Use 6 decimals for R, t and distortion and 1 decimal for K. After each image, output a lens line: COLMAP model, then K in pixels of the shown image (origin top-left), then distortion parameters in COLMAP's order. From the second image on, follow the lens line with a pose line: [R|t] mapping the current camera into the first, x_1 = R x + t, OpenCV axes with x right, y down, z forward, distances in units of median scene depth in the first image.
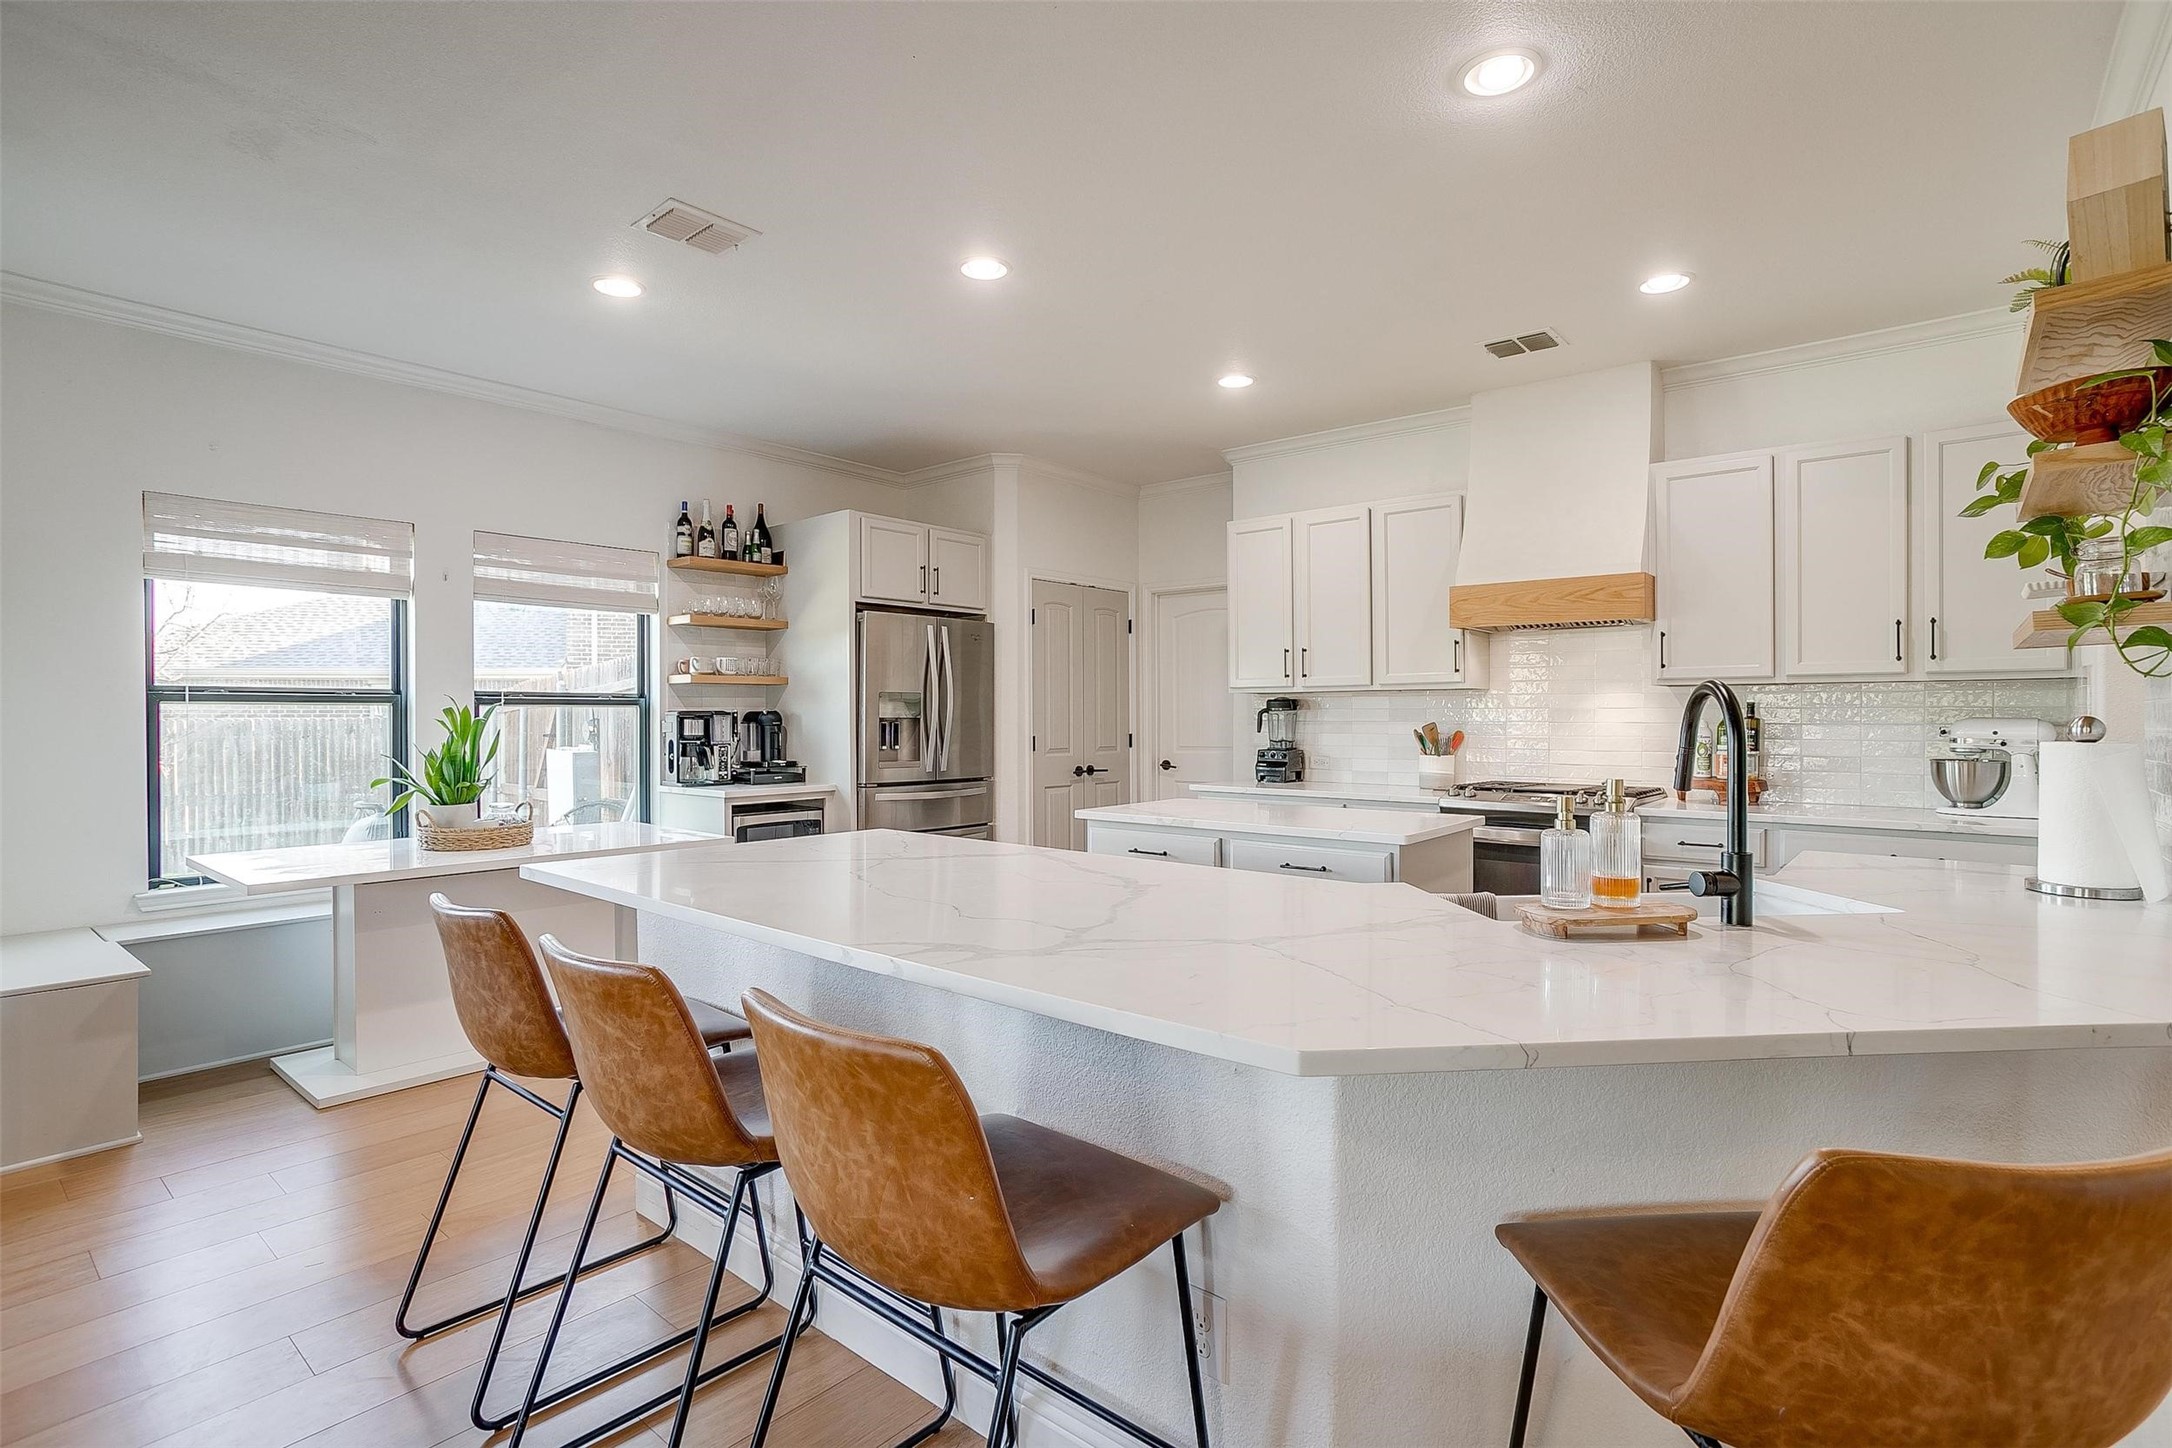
lens RADIAL K [[1053.0, 0, 1077.2], [0, 1053.0, 717.1], [0, 0, 1]] dist [-0.022084, 0.007839]
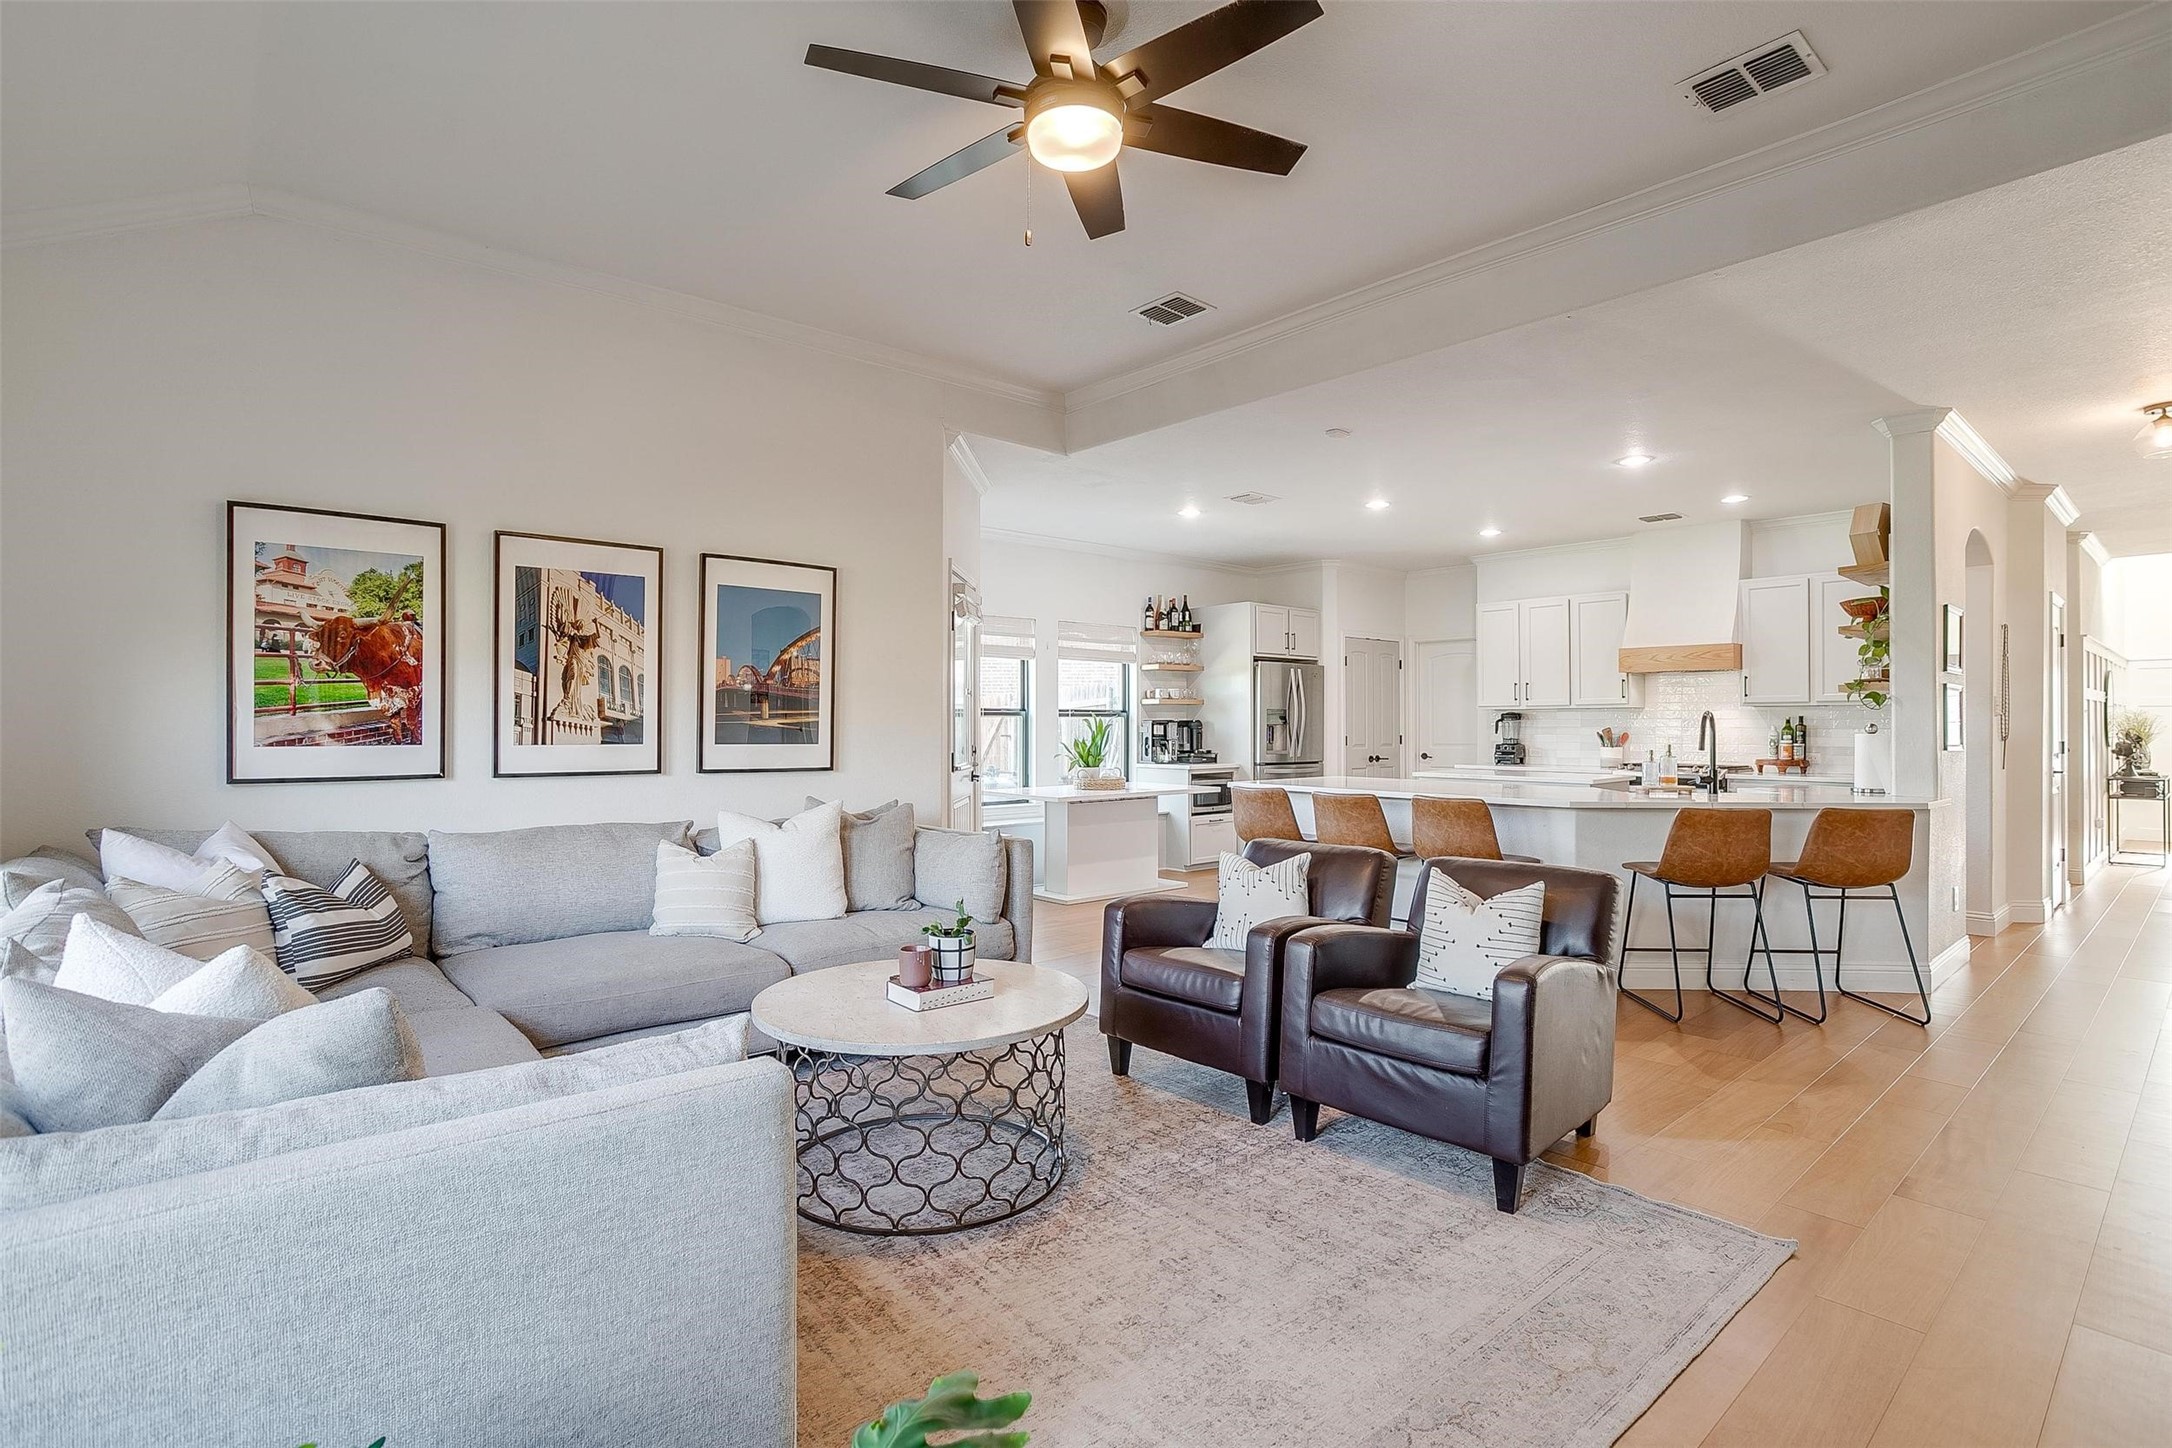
lens RADIAL K [[1053.0, 0, 1088.3], [0, 1053.0, 721.7], [0, 0, 1]] dist [-0.022084, 0.007839]
pose [[0.990103, 0.001538, -0.140331, -0.252590], [-0.001838, 0.999996, -0.002006, 0.000705], [0.140327, 0.002244, 0.990103, -0.781304]]
